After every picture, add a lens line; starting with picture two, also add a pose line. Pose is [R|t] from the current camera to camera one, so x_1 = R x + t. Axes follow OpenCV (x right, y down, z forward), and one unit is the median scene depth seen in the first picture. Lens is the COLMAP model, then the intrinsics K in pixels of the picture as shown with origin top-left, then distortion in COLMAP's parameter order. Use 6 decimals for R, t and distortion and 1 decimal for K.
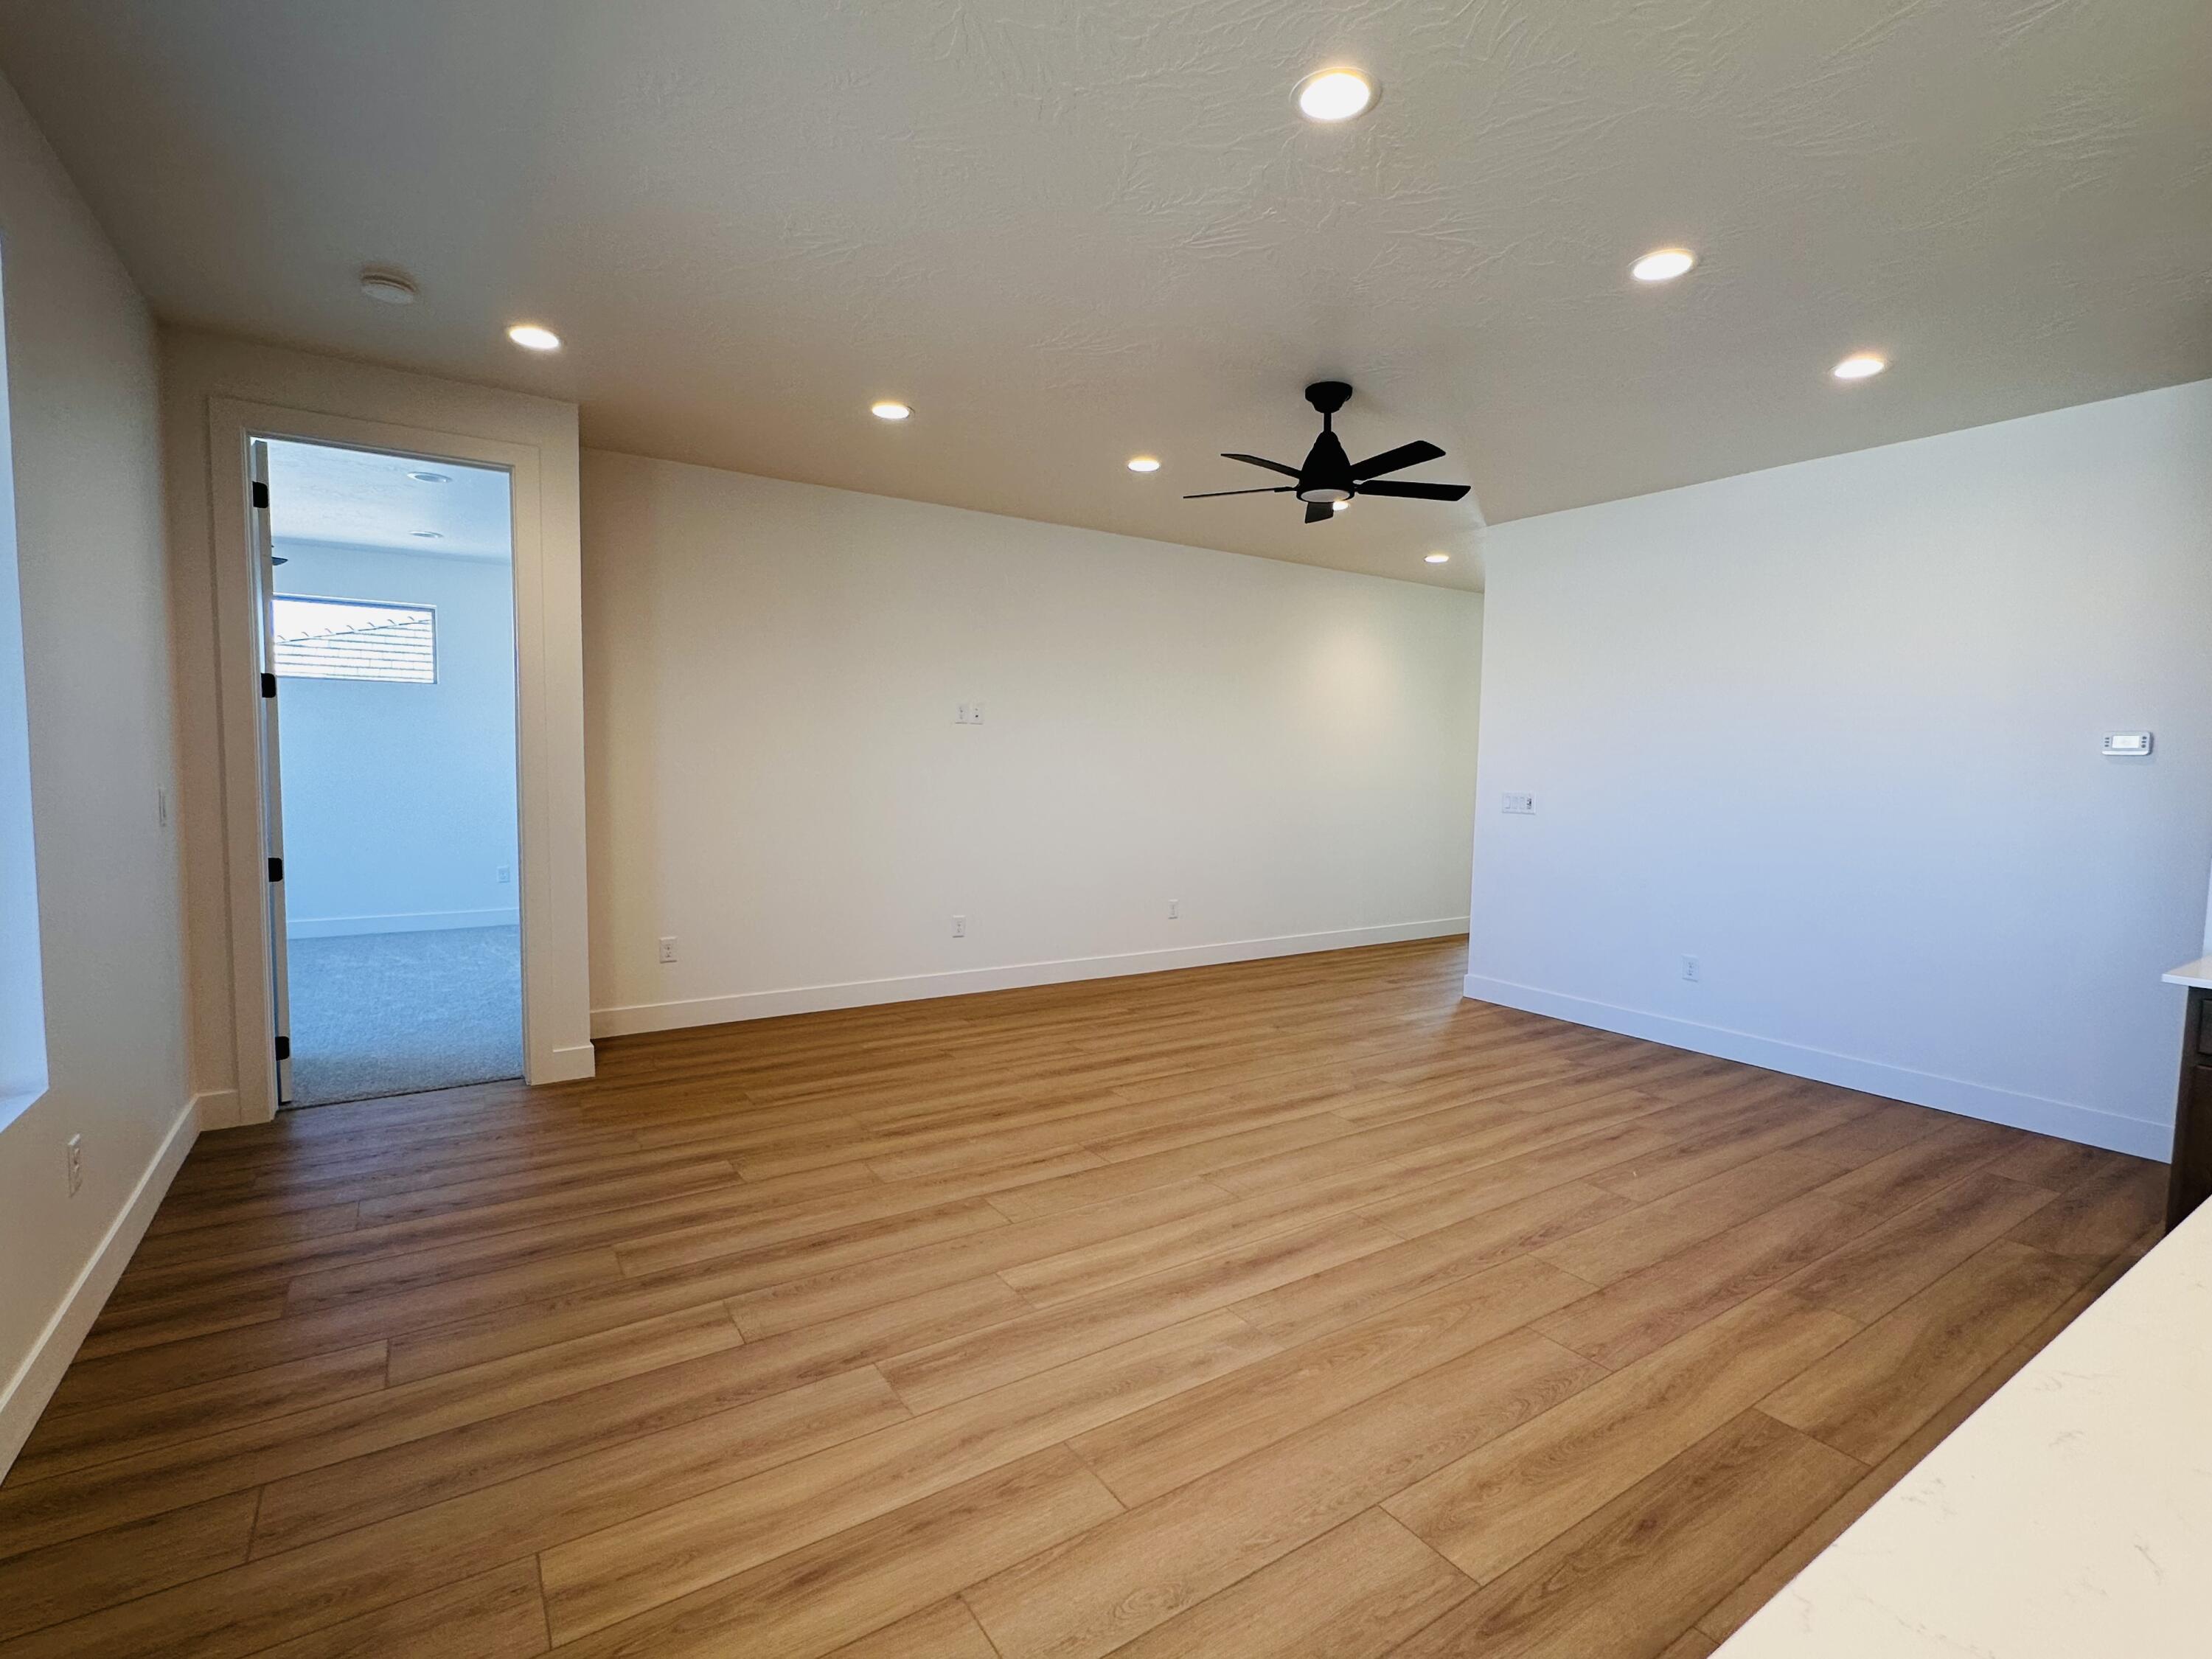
lens RADIAL K [[1036.4, 0, 1105.4], [0, 1036.4, 833.4], [0, 0, 1]] dist [-0.005674, 0.001475]
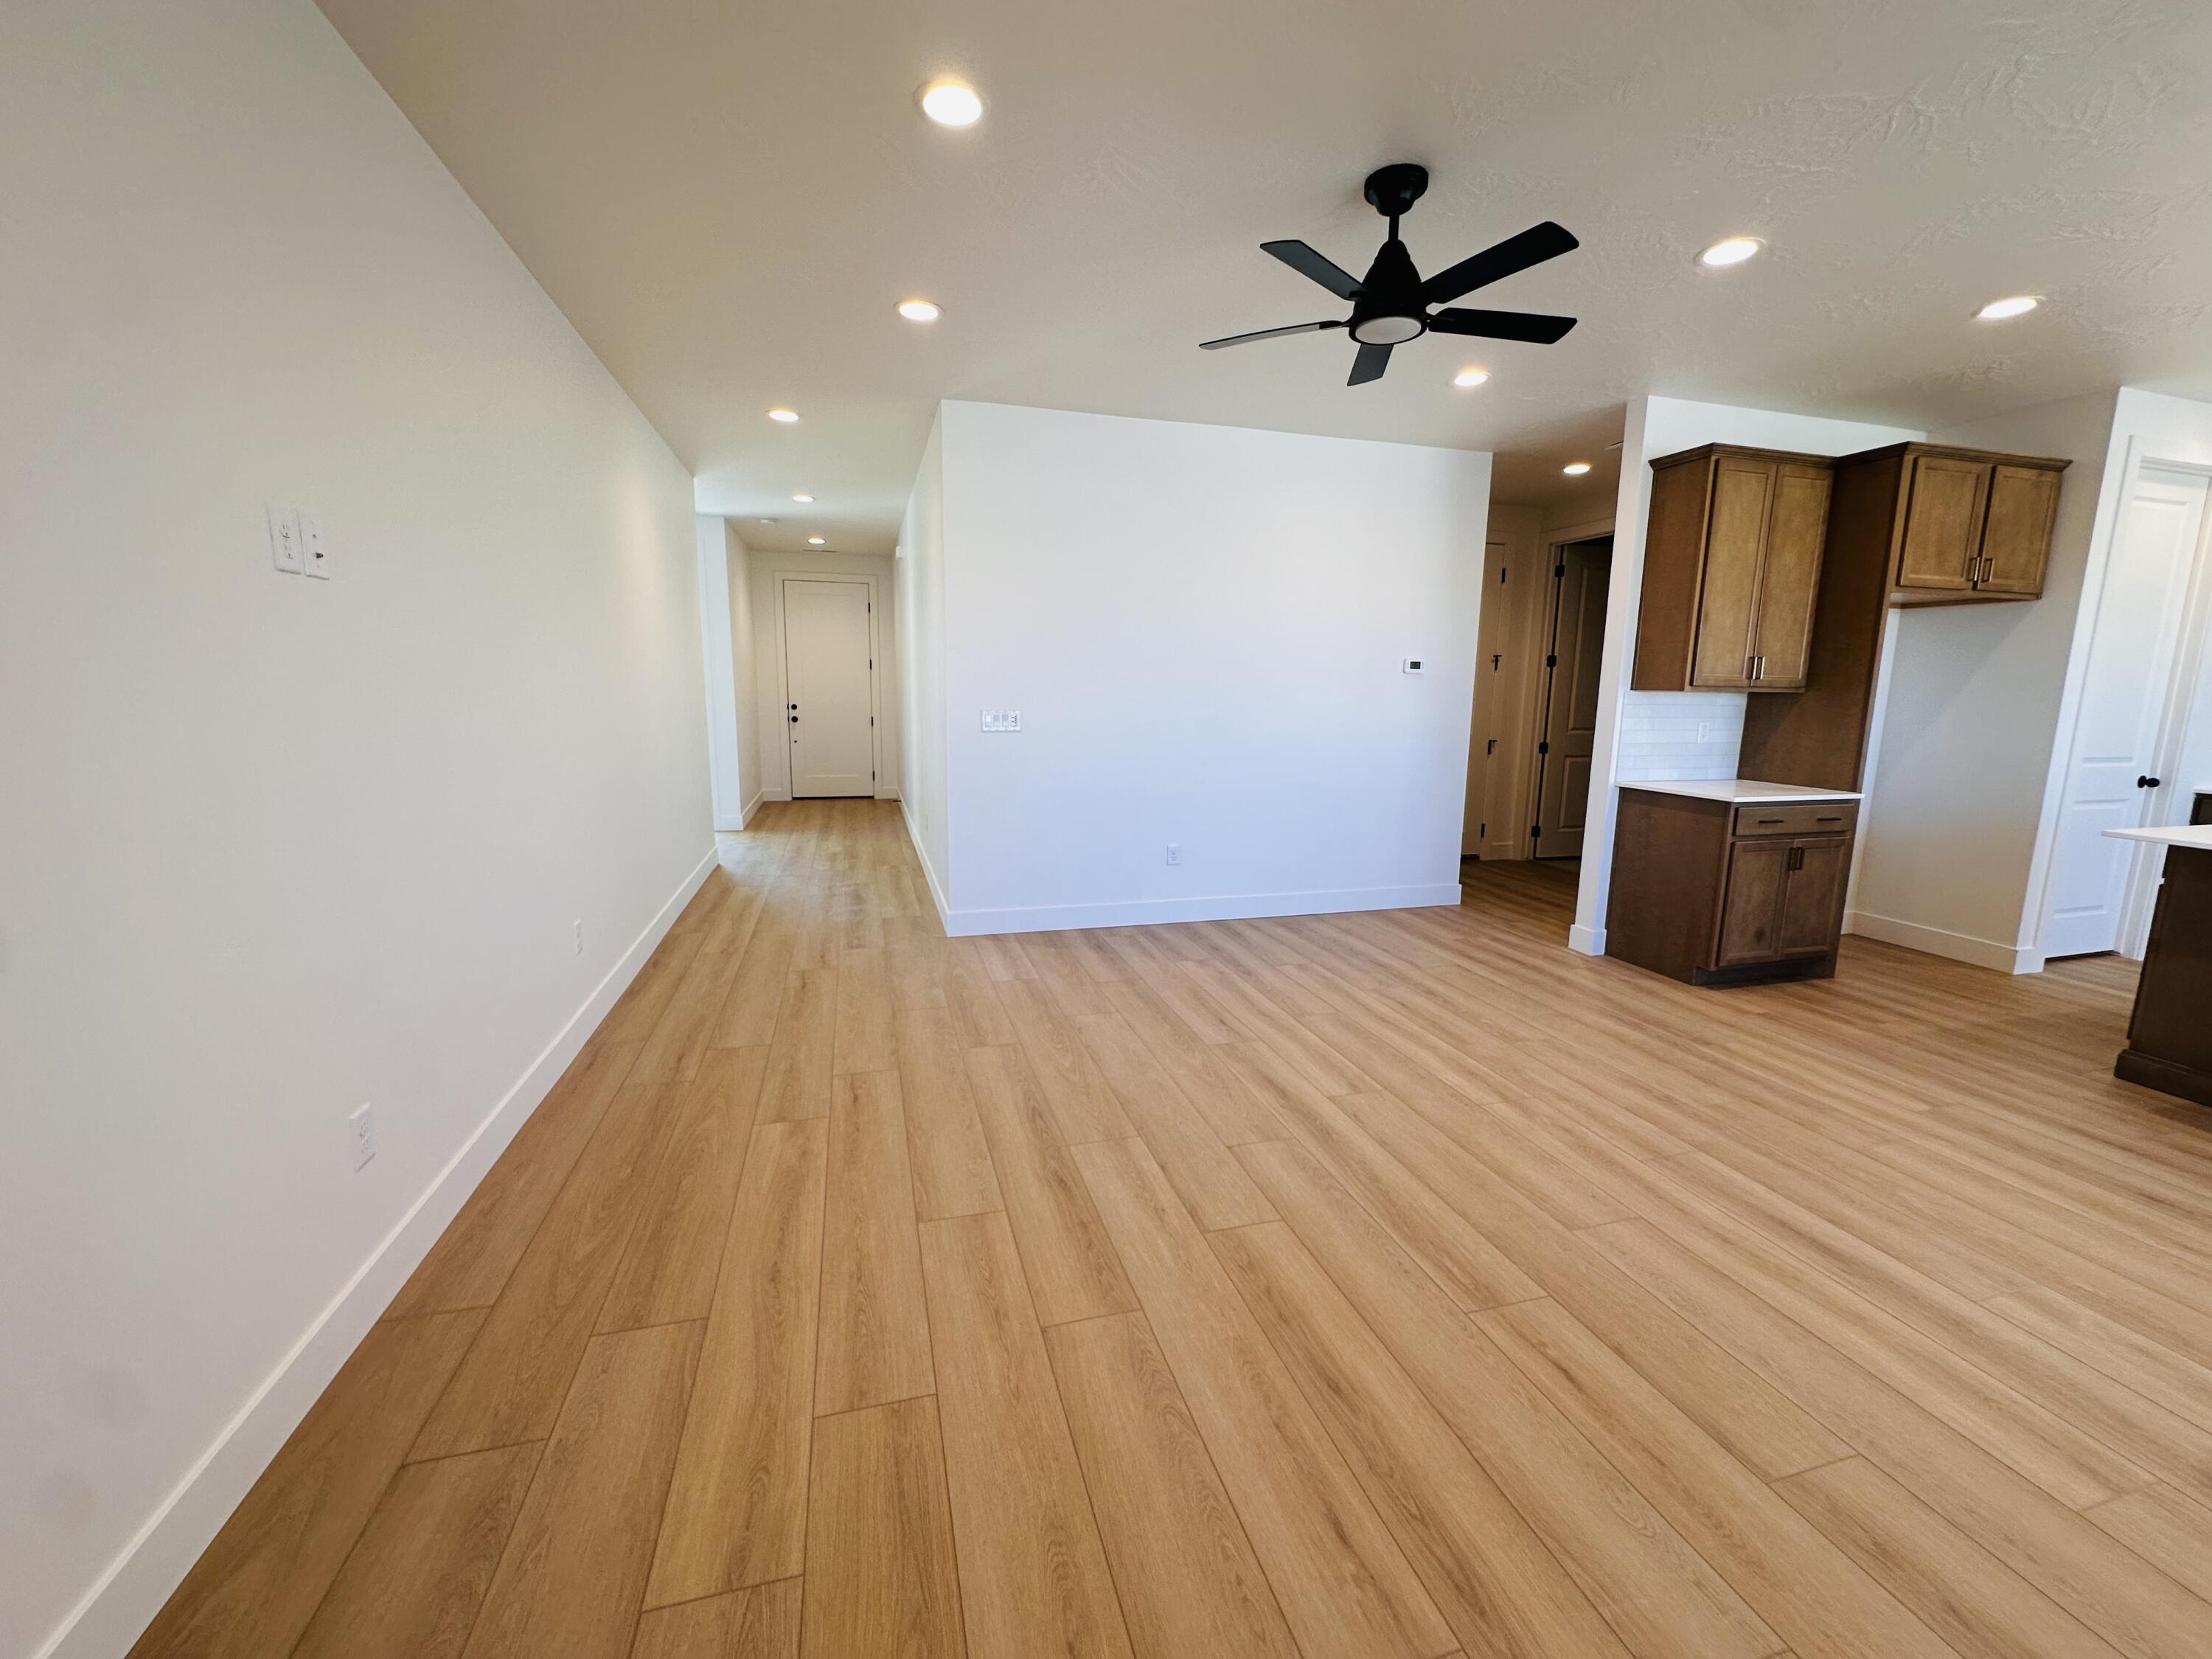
lens RADIAL K [[885.8, 0, 1108.1], [0, 885.8, 829.8], [0, 0, 1]] dist [-0.006887, 0.001551]
pose [[0.303813, -0.168464, 0.937719, -0.522828], [0.060111, 0.985671, 0.157604, -0.080688], [-0.950833, 0.008485, 0.309586, 1.004798]]
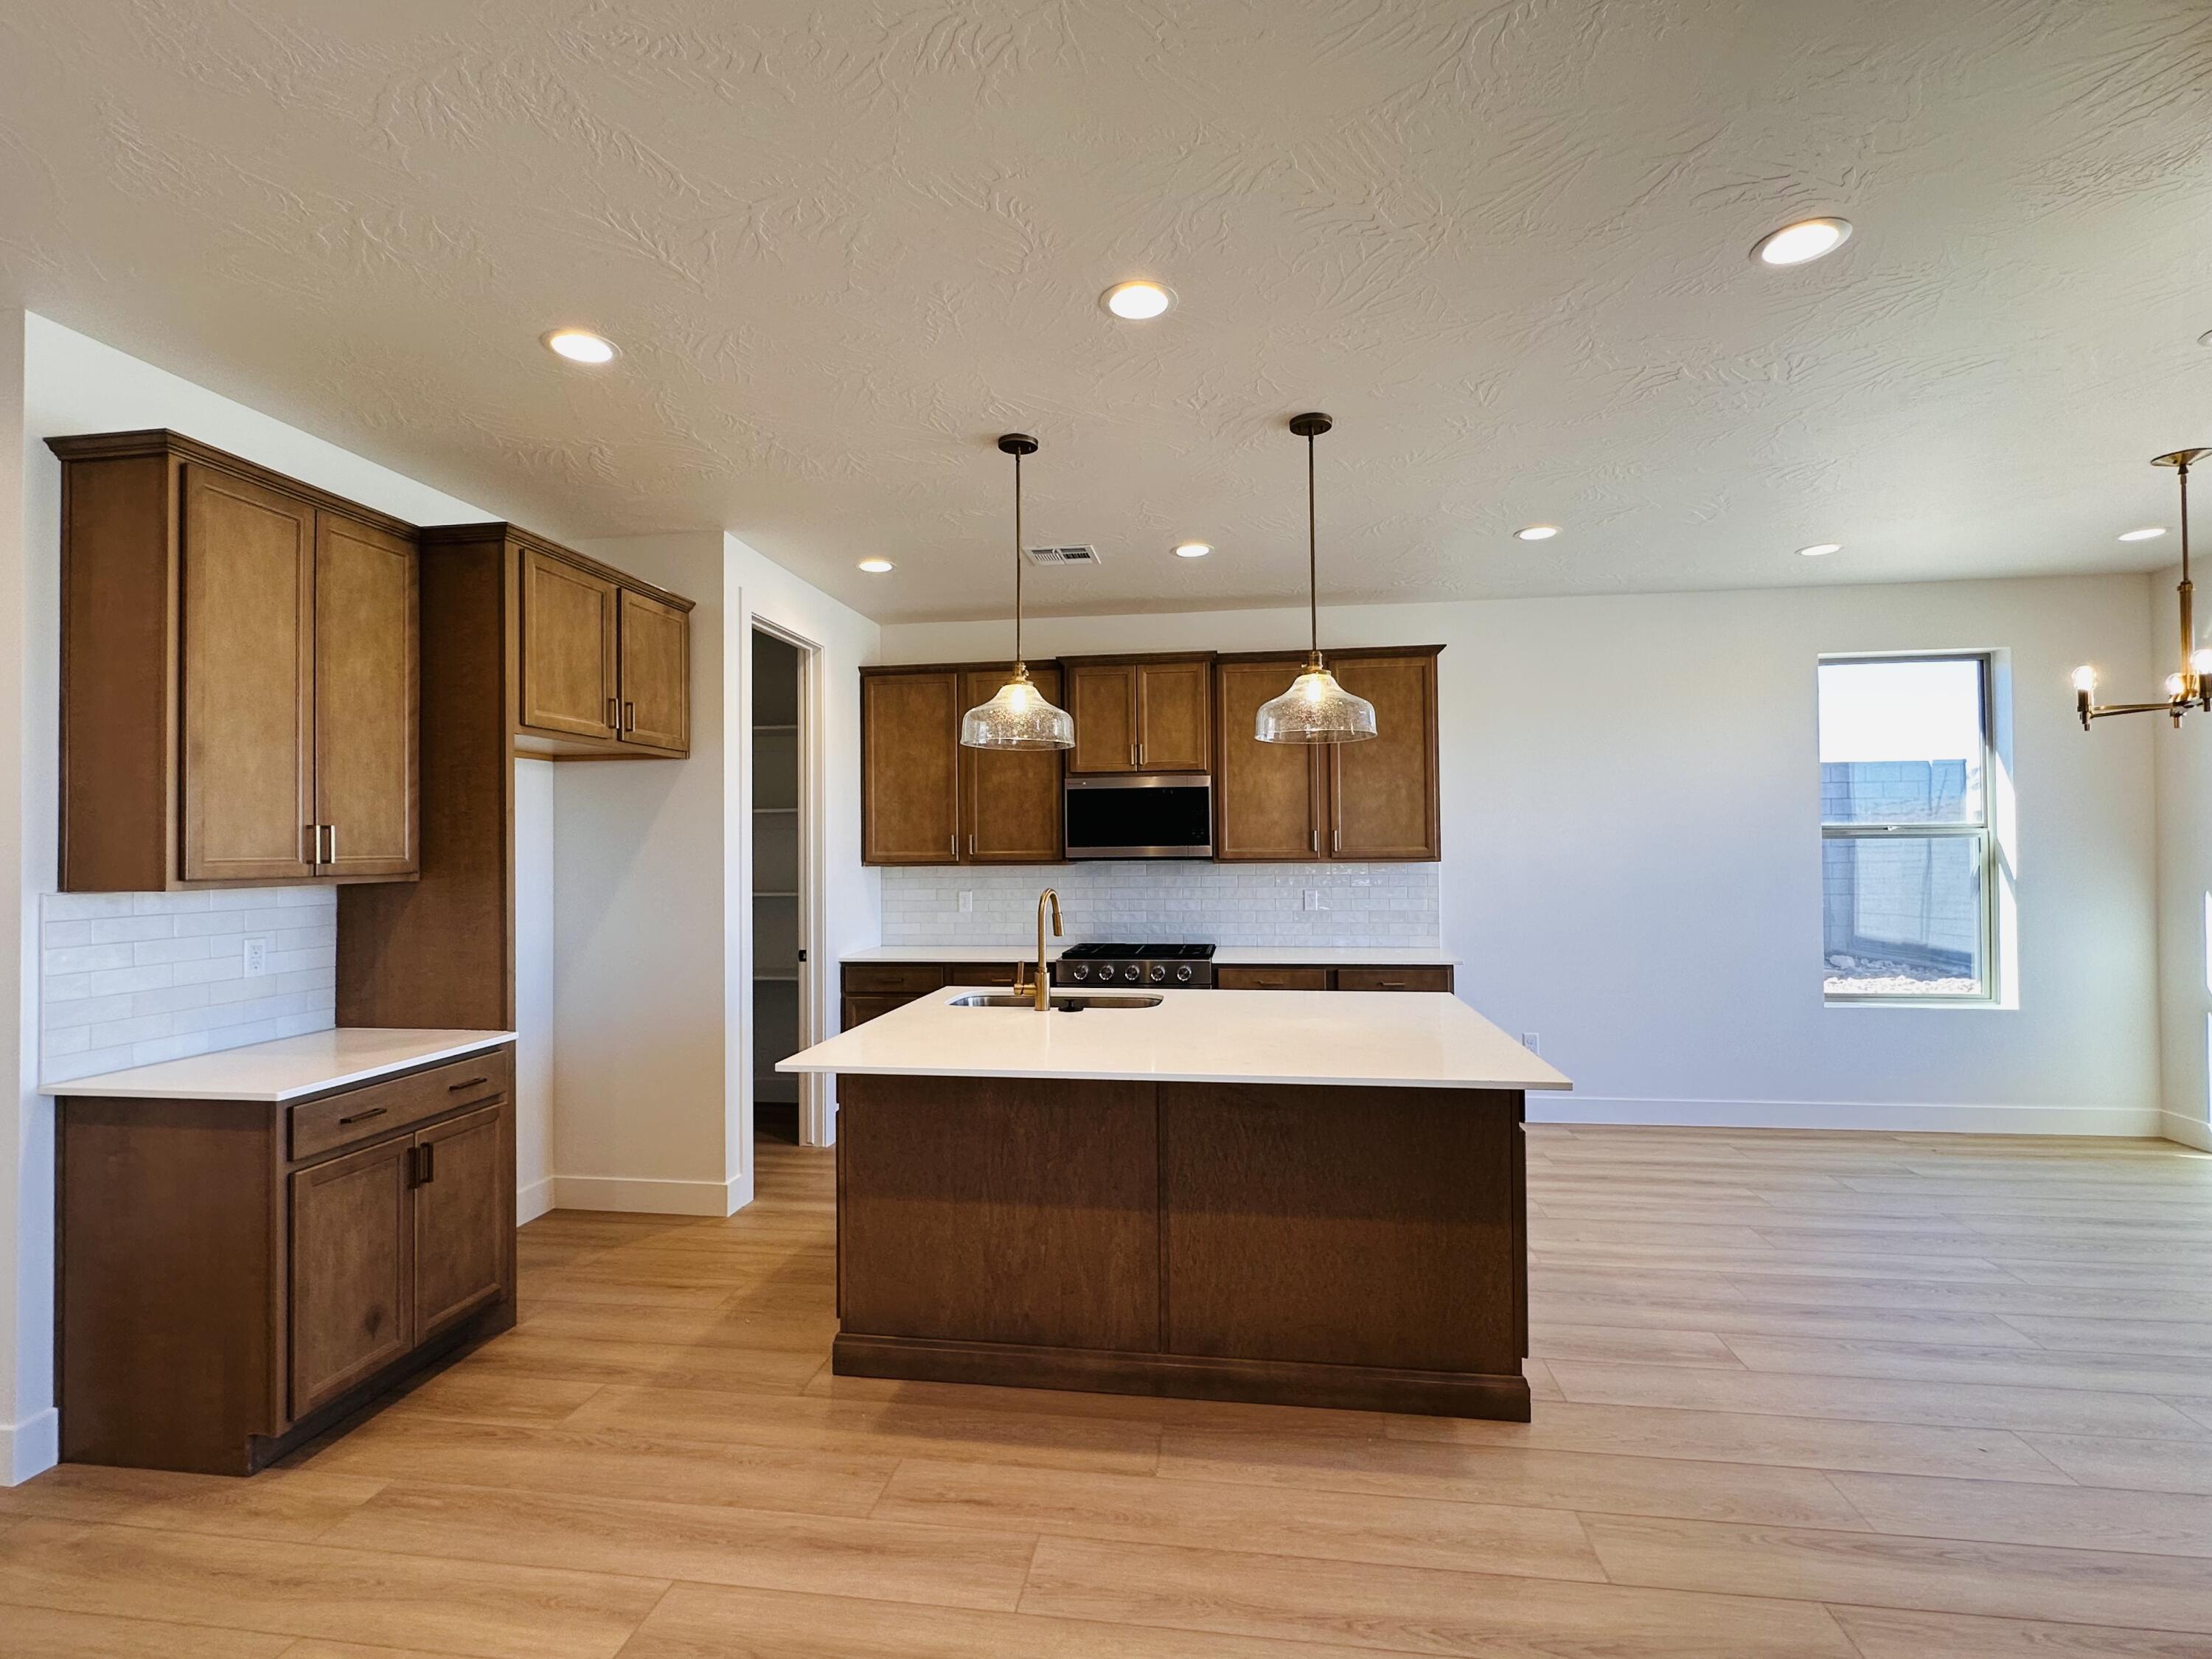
lens RADIAL K [[1036.4, 0, 1105.0], [0, 1036.4, 832.2], [0, 0, 1]] dist [-0.005674, 0.001475]
pose [[-0.748571, -0.000231, 0.663055, -0.126823], [0.042888, 0.997889, 0.048766, -0.078393], [-0.661666, 0.064942, -0.746981, 0.757898]]
